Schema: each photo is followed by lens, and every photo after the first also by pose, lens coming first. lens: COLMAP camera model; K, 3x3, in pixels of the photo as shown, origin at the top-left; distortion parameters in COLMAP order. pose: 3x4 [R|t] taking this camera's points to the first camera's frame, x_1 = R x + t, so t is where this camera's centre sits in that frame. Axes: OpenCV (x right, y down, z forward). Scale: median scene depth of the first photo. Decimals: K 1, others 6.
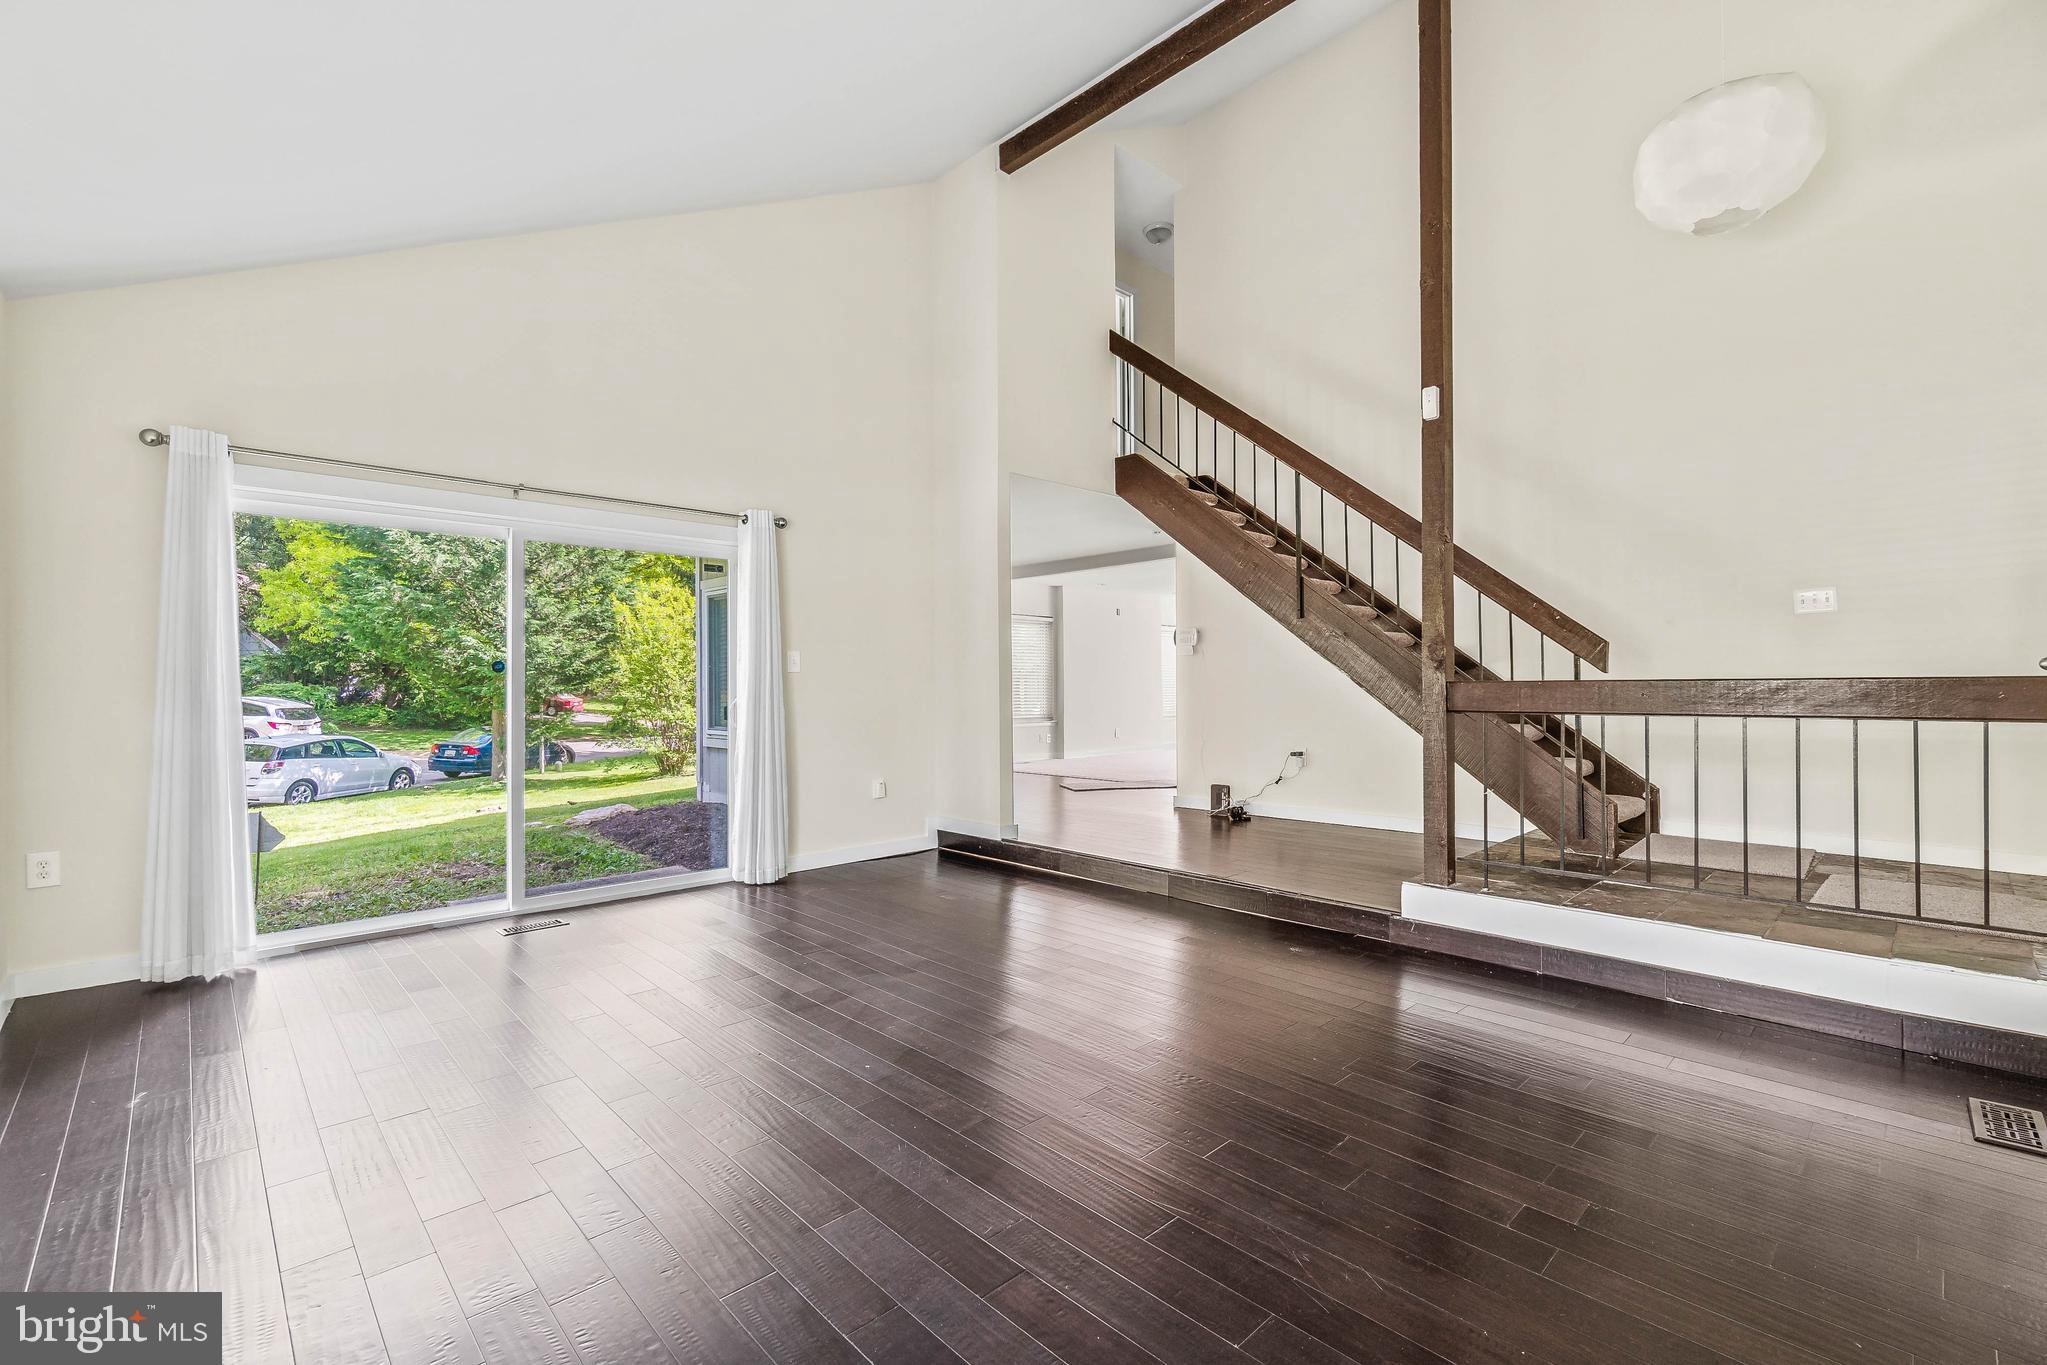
lens RADIAL K [[893.5, 0, 1022.5], [0, 893.5, 693.8], [0, 0, 1]] dist [-0.007927, 0.002162]
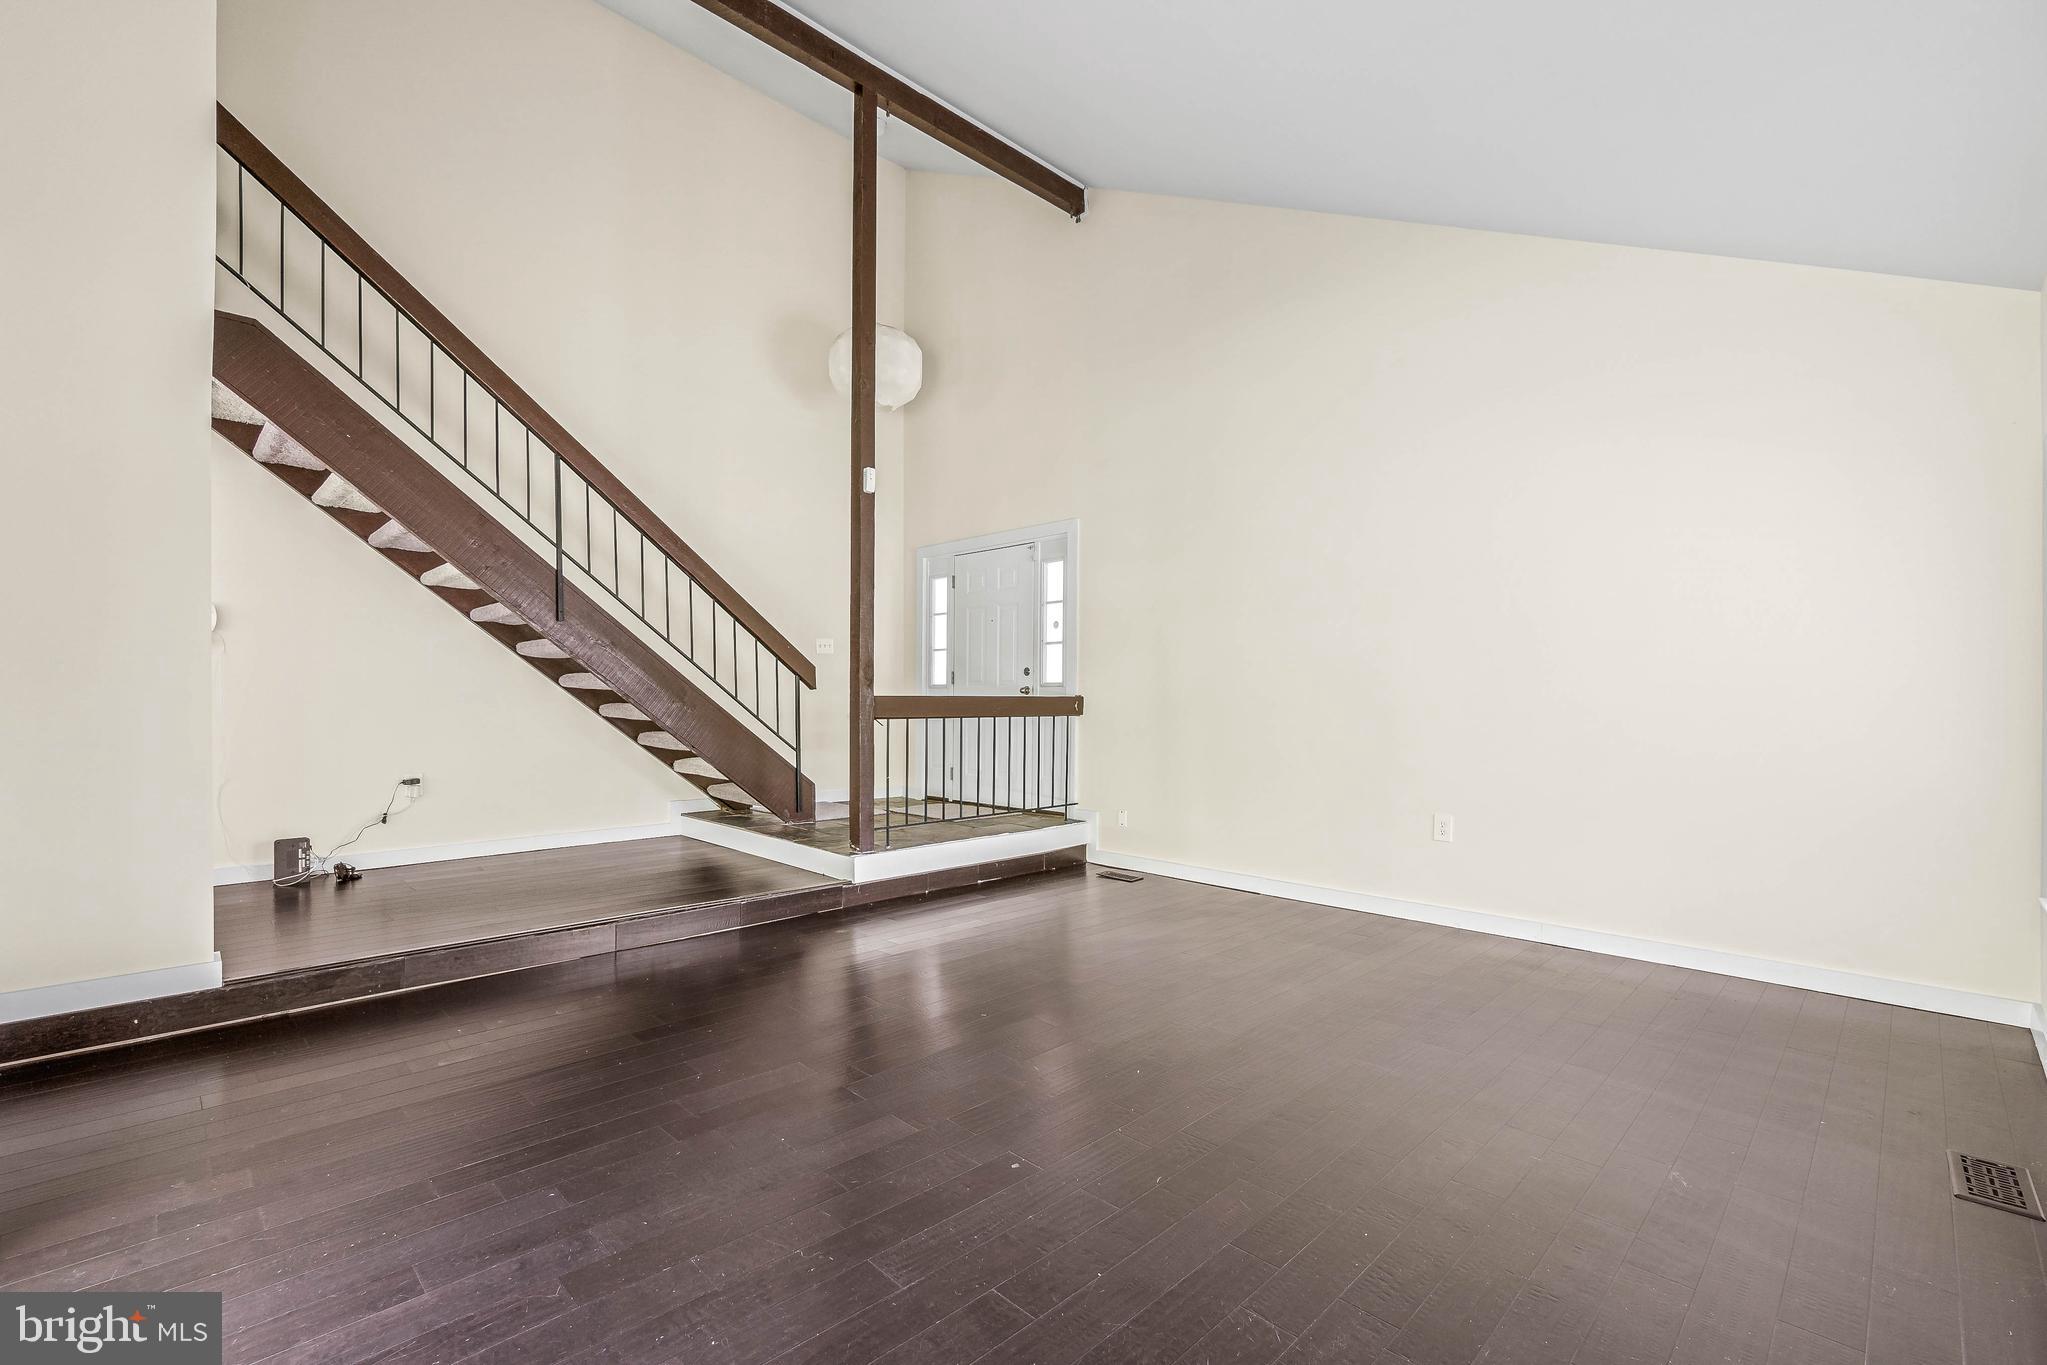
lens RADIAL K [[893.5, 0, 1022.3], [0, 893.5, 681.6], [0, 0, 1]] dist [-0.007927, 0.002162]
pose [[-0.013436, 0.022700, 0.999652, -0.545986], [0.003708, 0.999737, -0.022652, -0.002590], [-0.999903, 0.003402, -0.013516, 0.510034]]
